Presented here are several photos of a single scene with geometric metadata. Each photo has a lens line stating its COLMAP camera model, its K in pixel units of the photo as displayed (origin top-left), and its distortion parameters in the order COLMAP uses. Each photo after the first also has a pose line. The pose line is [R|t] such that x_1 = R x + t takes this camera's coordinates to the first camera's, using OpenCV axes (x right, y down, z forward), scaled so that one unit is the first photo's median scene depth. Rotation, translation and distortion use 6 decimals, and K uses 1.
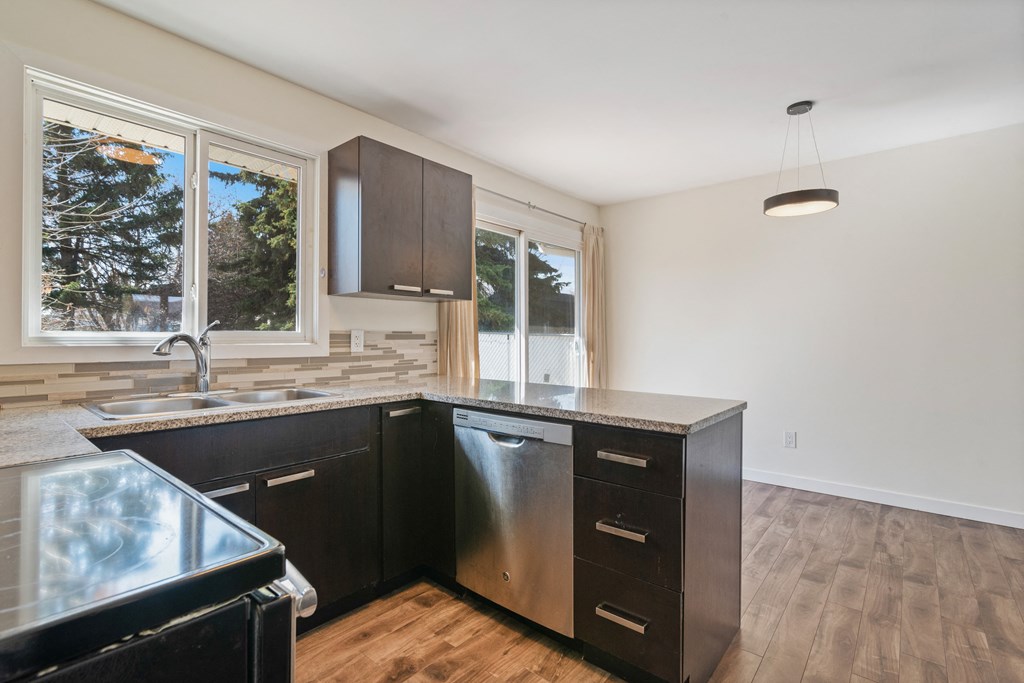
lens RADIAL K [[475.1, 0, 508.4], [0, 475.1, 337.8], [0, 0, 1]] dist [-0.010188, 0.001250]
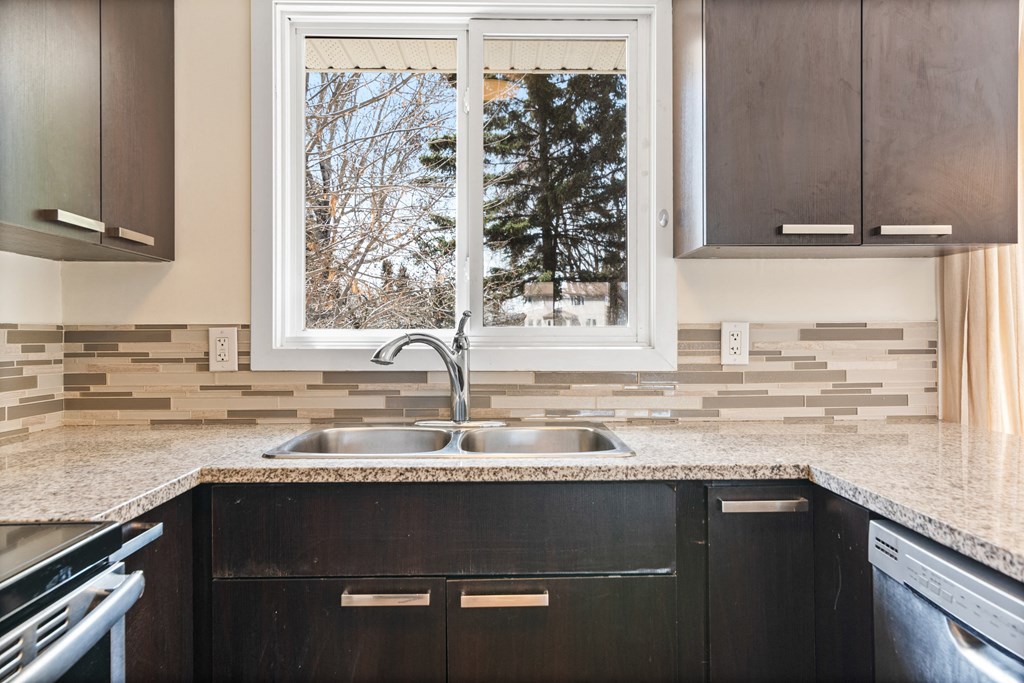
lens RADIAL K [[713.4, 0, 511.8], [0, 713.4, 332.2], [0, 0, 1]] dist [0.003304, 0.002228]
pose [[0.664815, -0.003753, -0.746999, 0.104312], [0.002756, 0.999993, -0.002571, -0.004007], [0.747003, -0.000349, 0.664820, 0.323713]]
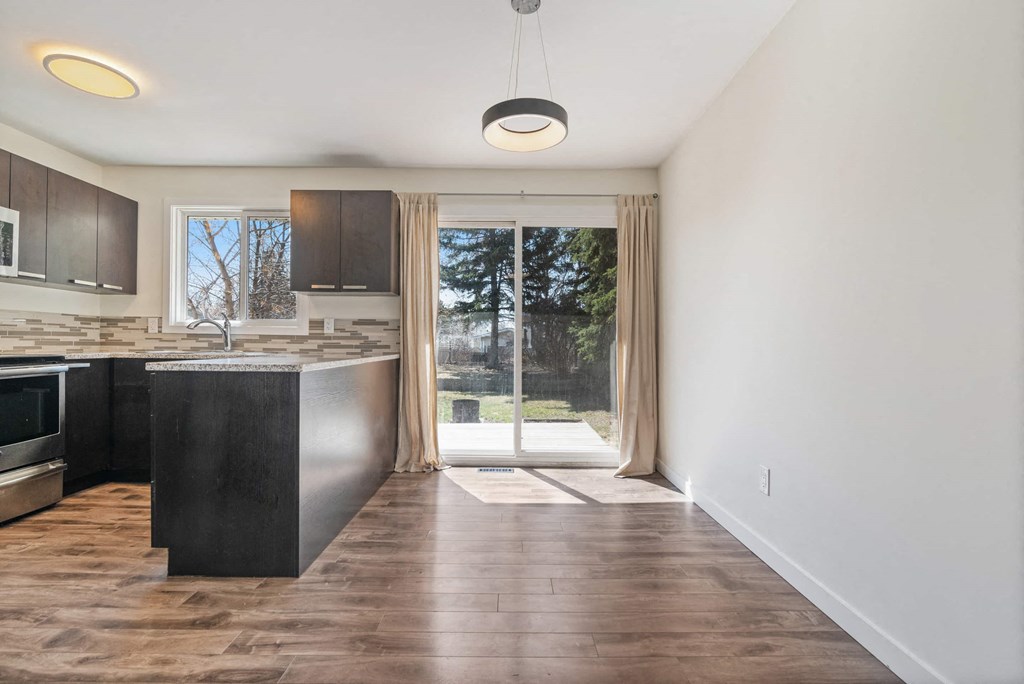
lens RADIAL K [[472.8, 0, 510.2], [0, 472.8, 345.6], [0, 0, 1]] dist [-0.017548, 0.006483]
pose [[0.646221, 0.006966, -0.763118, 1.222211], [-0.011836, 0.999930, -0.000896, 0.066208], [0.763058, 0.009611, 0.646258, 0.518177]]
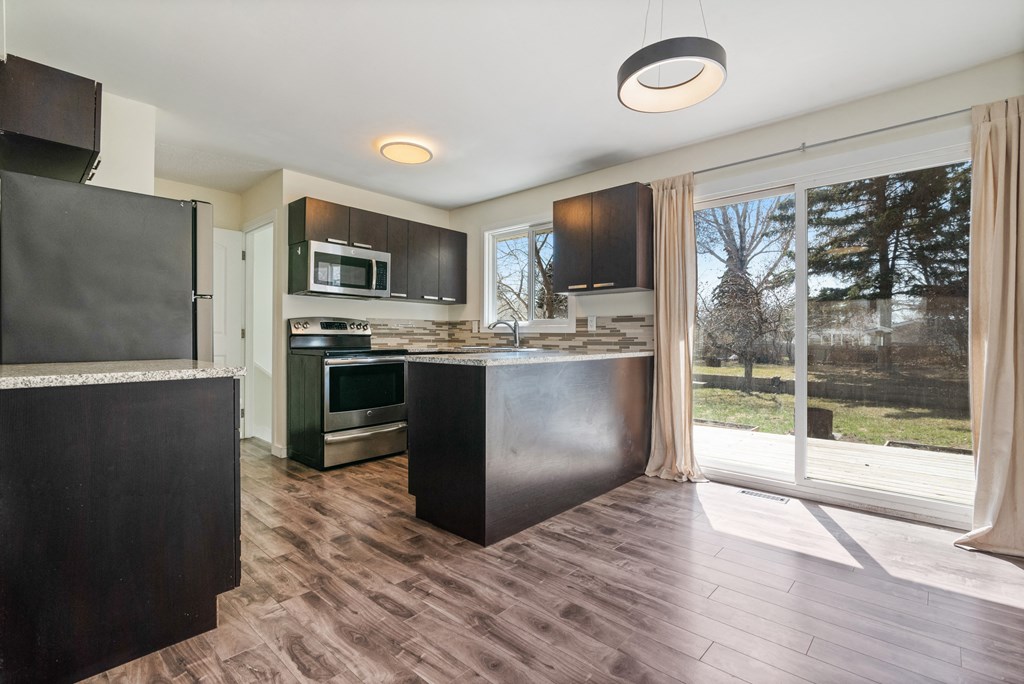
lens RADIAL K [[475.1, 0, 508.4], [0, 475.1, 338.3], [0, 0, 1]] dist [-0.010188, 0.001250]
pose [[-0.041960, -0.001239, -0.999119, 1.296177], [-0.008138, 0.999966, -0.000899, 0.061617], [0.999086, 0.008093, -0.041969, 0.845710]]
